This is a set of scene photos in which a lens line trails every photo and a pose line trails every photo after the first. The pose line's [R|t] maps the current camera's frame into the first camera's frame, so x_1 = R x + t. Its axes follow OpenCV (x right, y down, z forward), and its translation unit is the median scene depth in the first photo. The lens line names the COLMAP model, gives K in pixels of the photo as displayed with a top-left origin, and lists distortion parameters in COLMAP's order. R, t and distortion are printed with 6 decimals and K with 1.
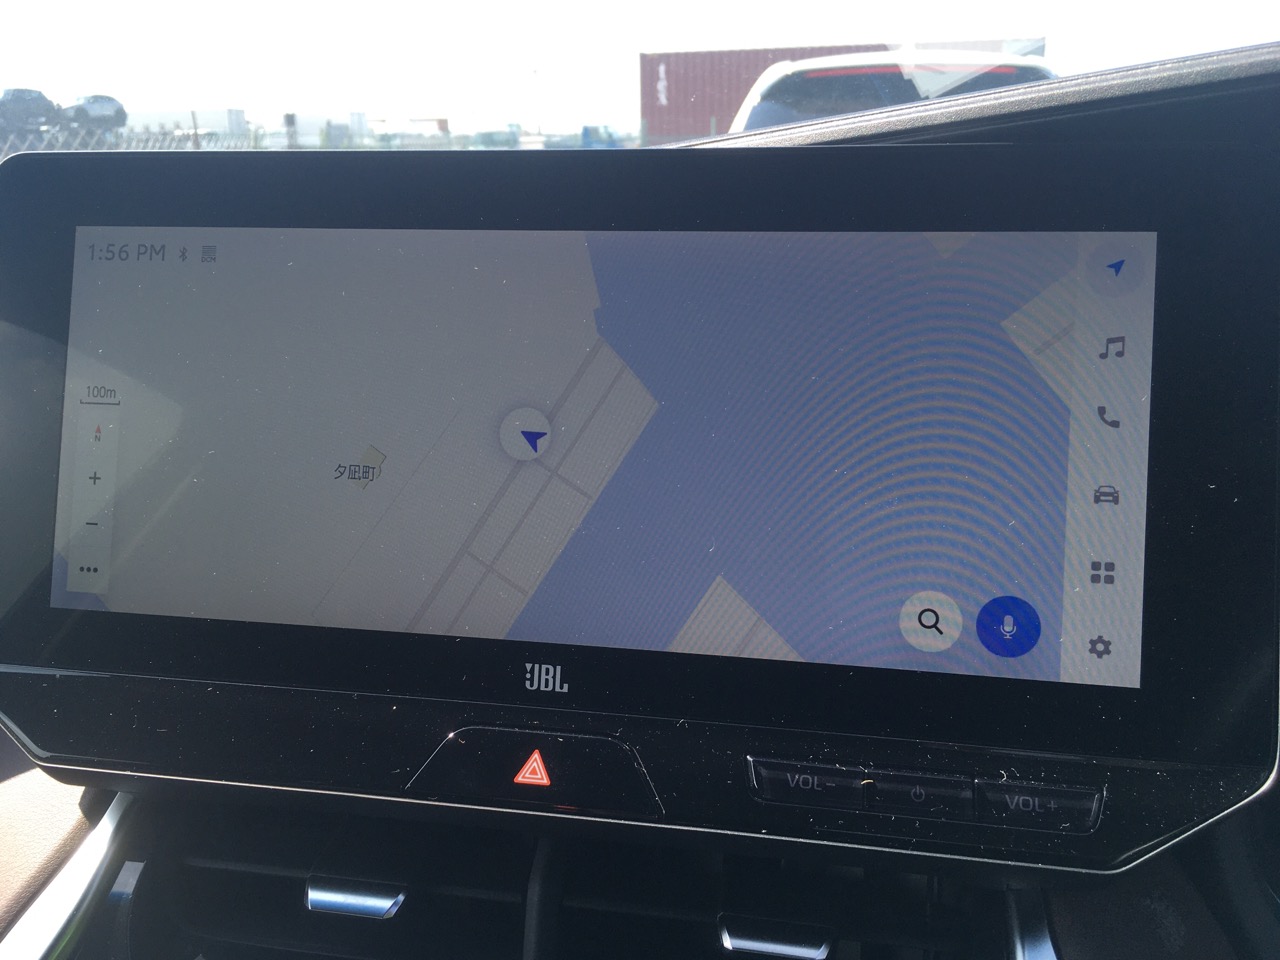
lens RADIAL K [[1101.0, 0, 640.5], [0, 1101.0, 475.8], [0, 0, 1]] dist [0.043541, -0.049876]
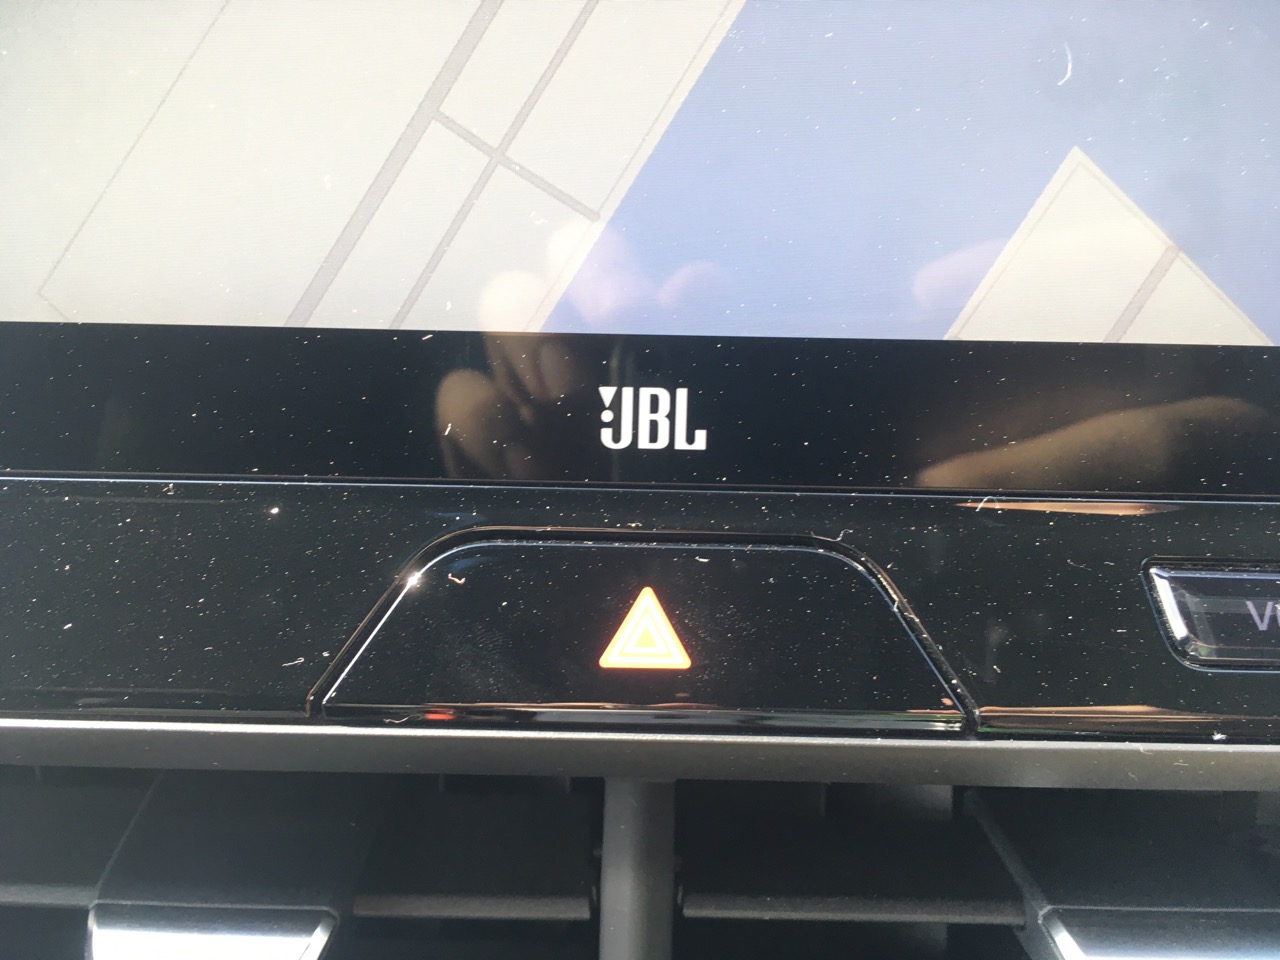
lens RADIAL K [[1101.0, 0, 636.6], [0, 1101.0, 474.0], [0, 0, 1]] dist [0.043541, -0.049876]
pose [[0.984395, -0.046403, 0.169743, -0.165967], [0.025180, 0.991824, 0.125104, 0.154579], [-0.174160, -0.118878, 0.977515, 0.602459]]
